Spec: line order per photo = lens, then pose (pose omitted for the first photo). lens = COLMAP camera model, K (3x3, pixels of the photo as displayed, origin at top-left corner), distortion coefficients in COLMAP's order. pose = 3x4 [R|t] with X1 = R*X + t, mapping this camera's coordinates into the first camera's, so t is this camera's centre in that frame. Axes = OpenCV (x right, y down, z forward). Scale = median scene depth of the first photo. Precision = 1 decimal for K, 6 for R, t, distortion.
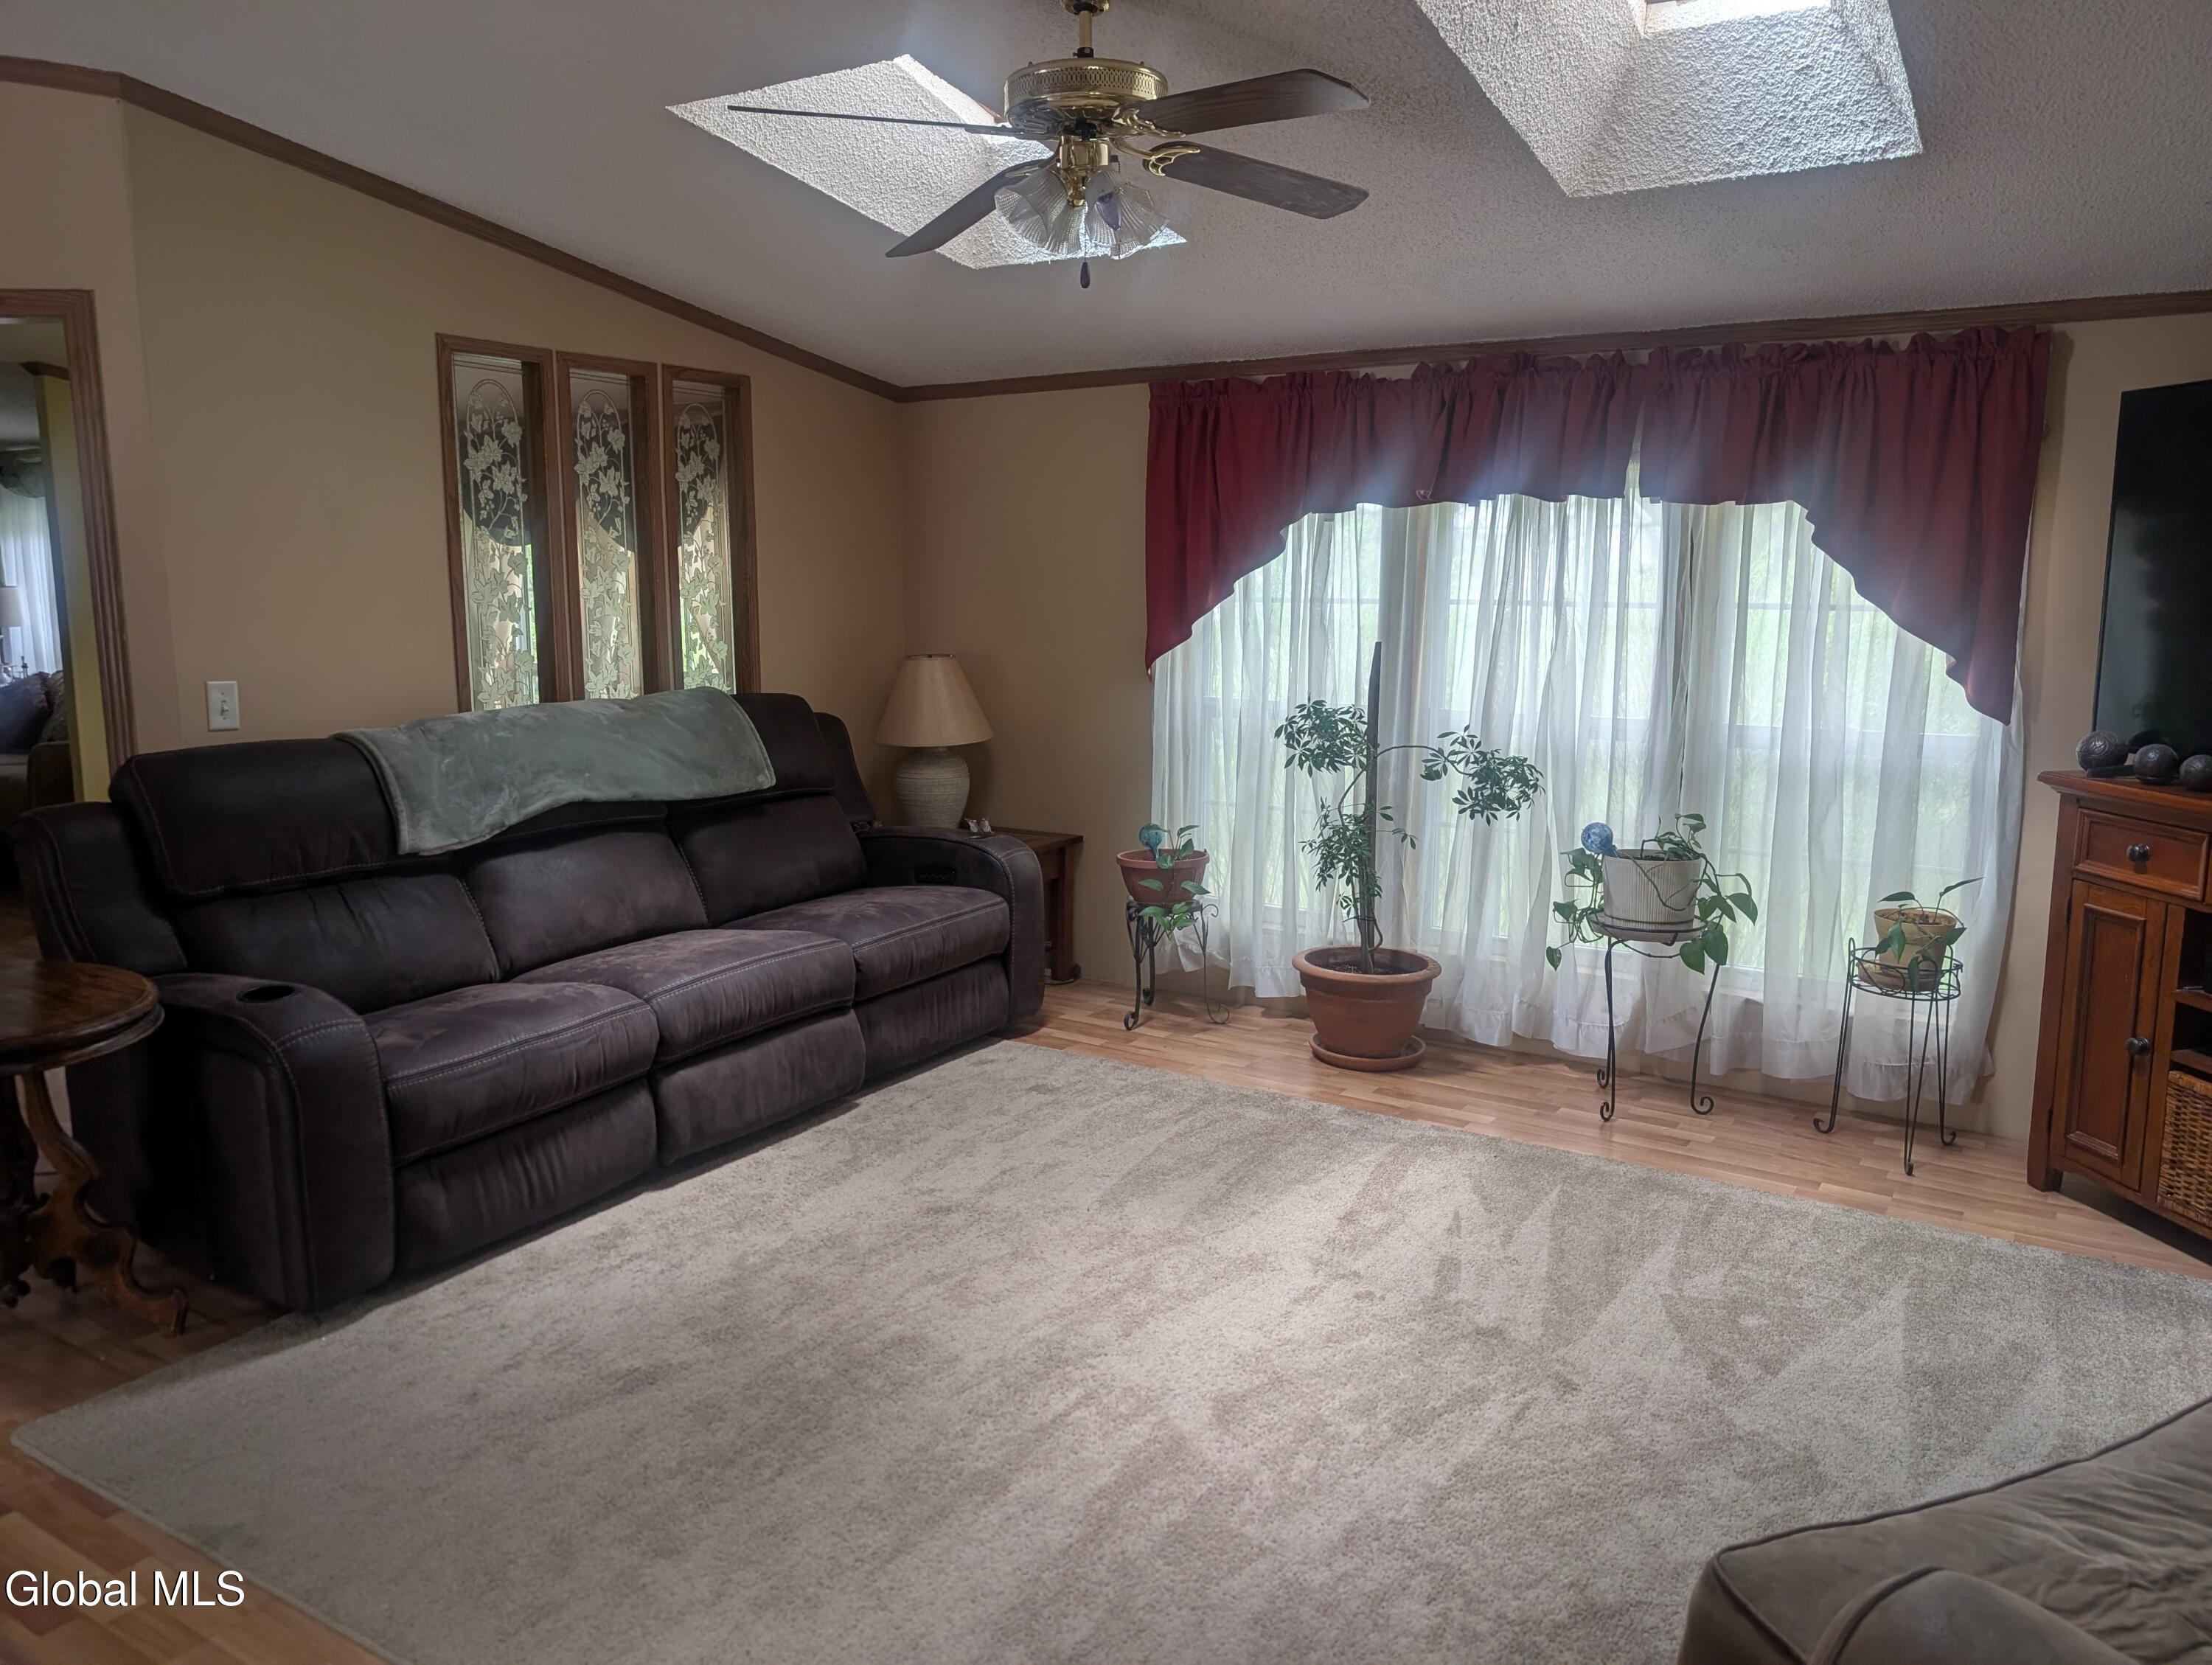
lens RADIAL K [[1551.5, 0, 1081.9], [0, 1551.5, 834.5], [0, 0, 1]] dist [0.021804, -0.028267]
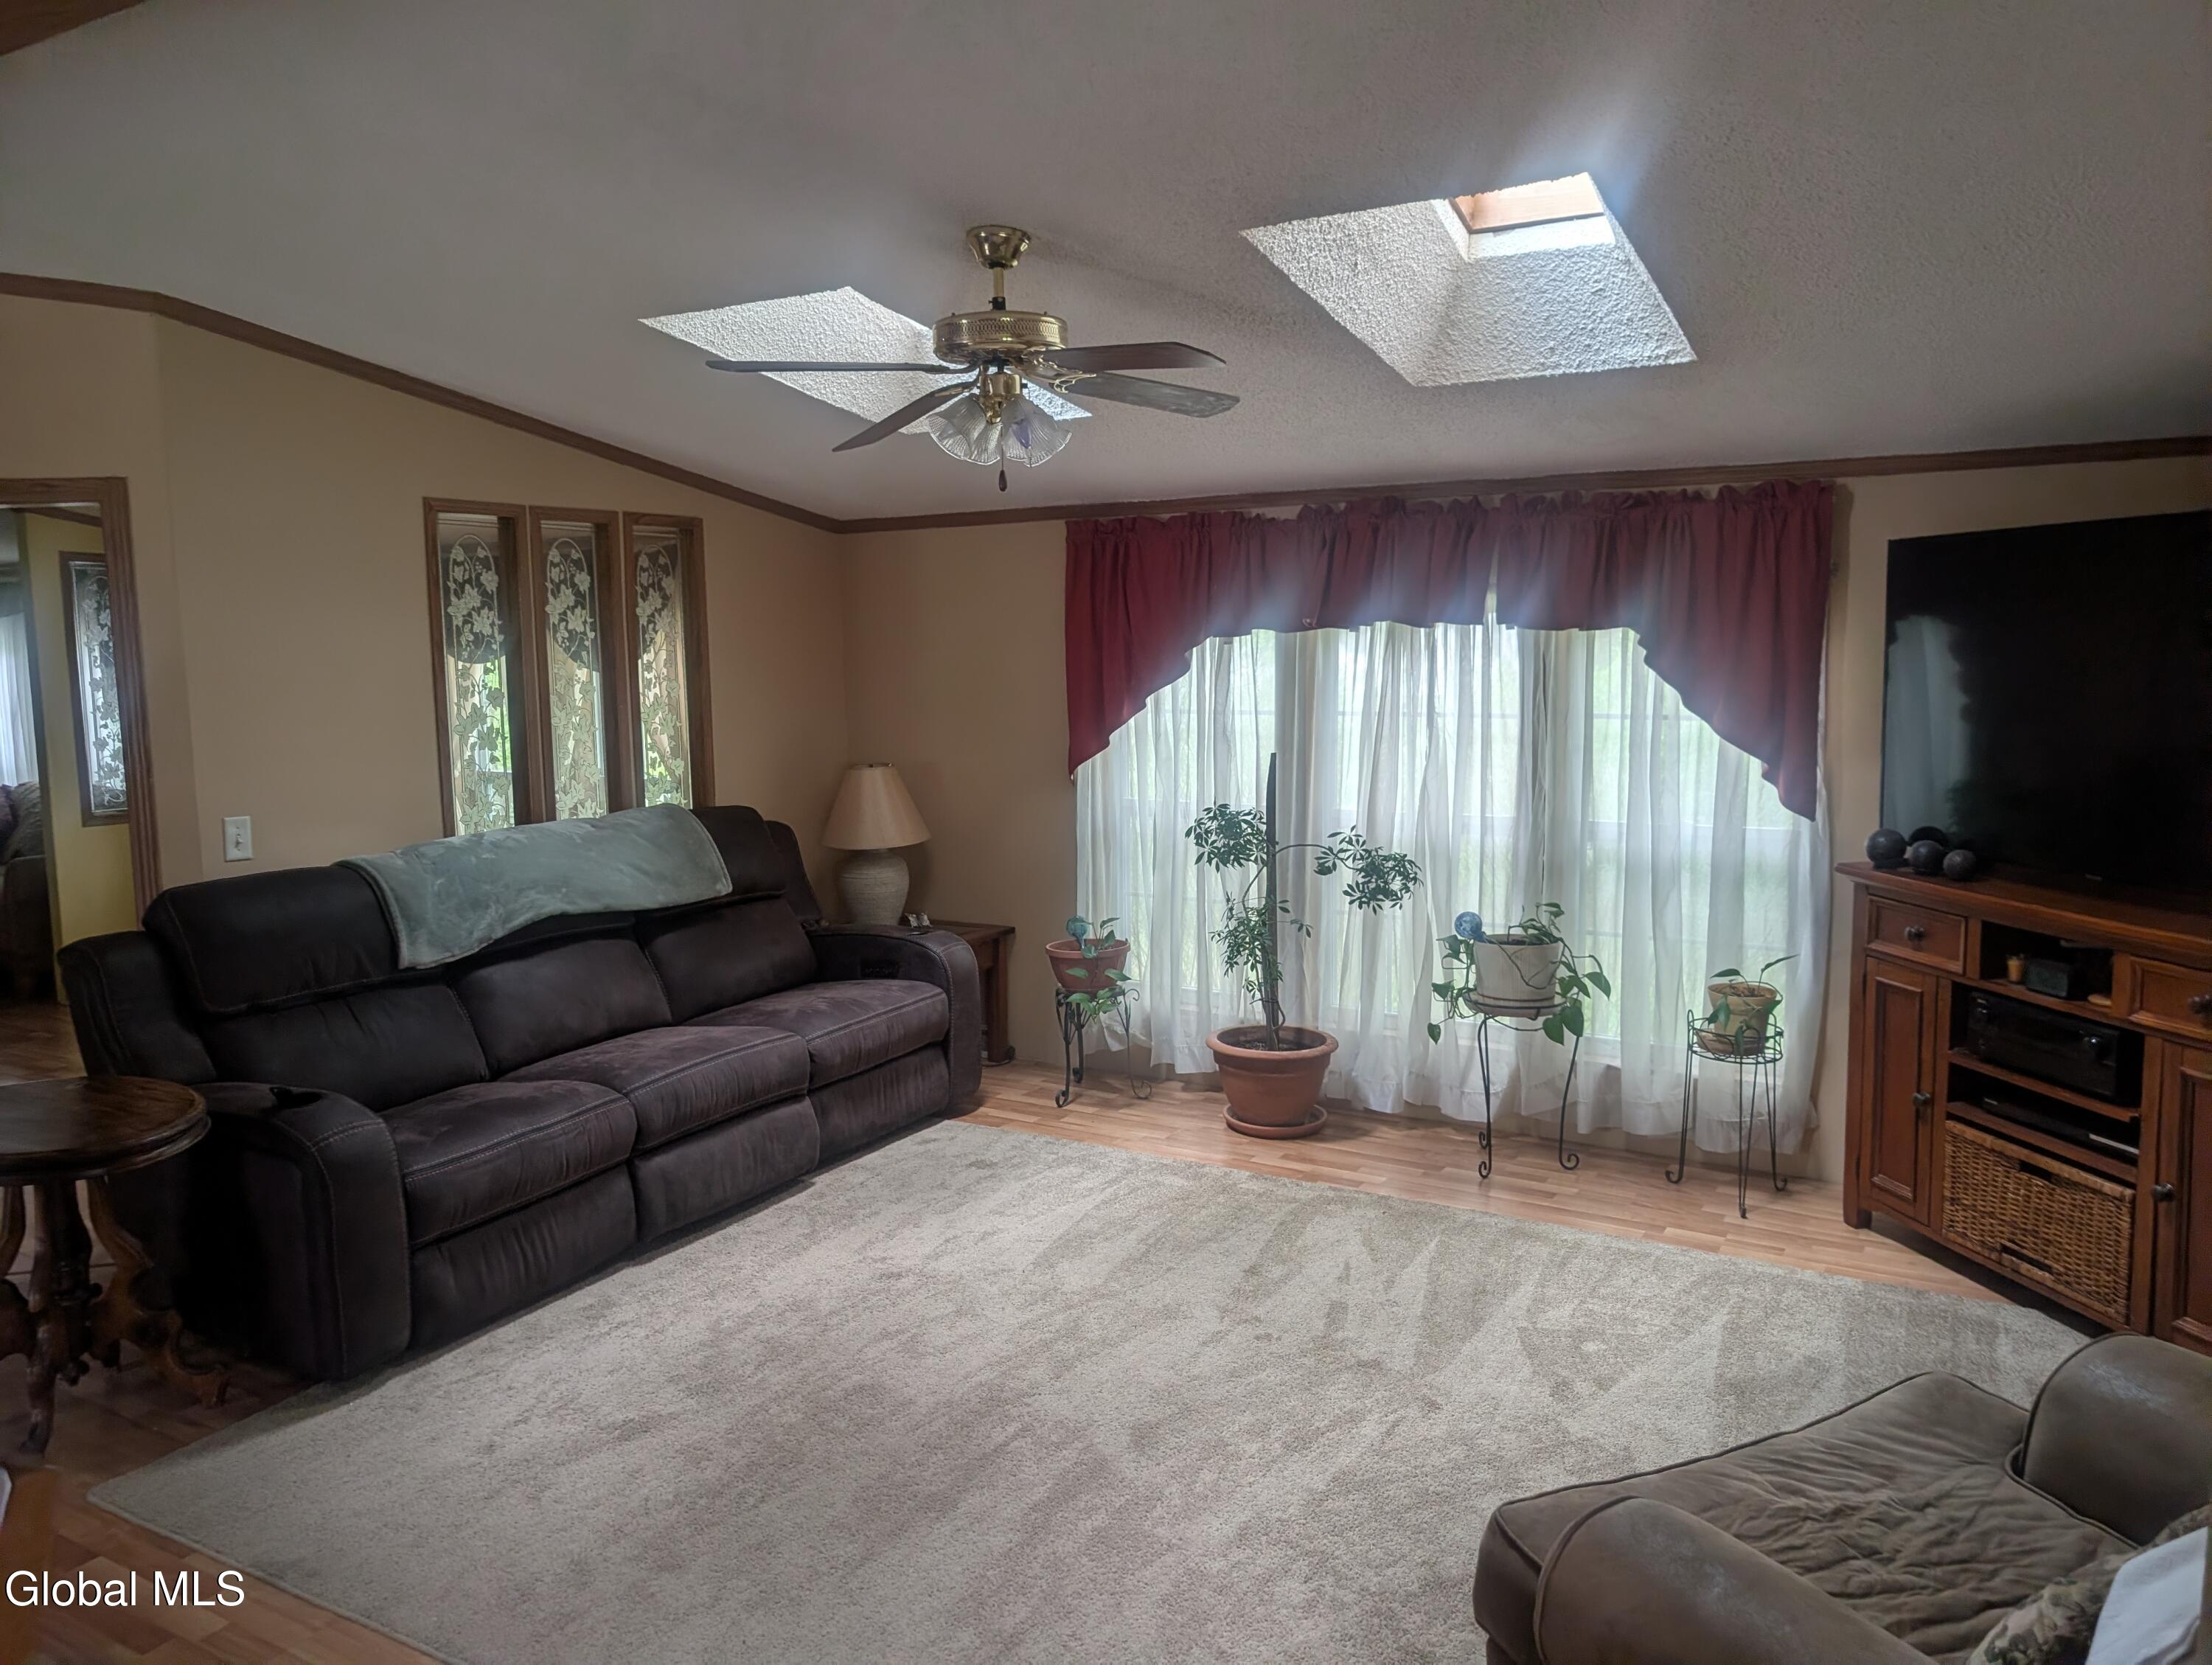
lens RADIAL K [[1551.5, 0, 1081.9], [0, 1551.5, 834.5], [0, 0, 1]] dist [0.021804, -0.028267]
pose [[0.998898, -0.020197, 0.042362, 0.004883], [0.022079, 0.998768, -0.044438, -0.022735], [-0.041412, 0.045325, 0.998114, -0.135570]]
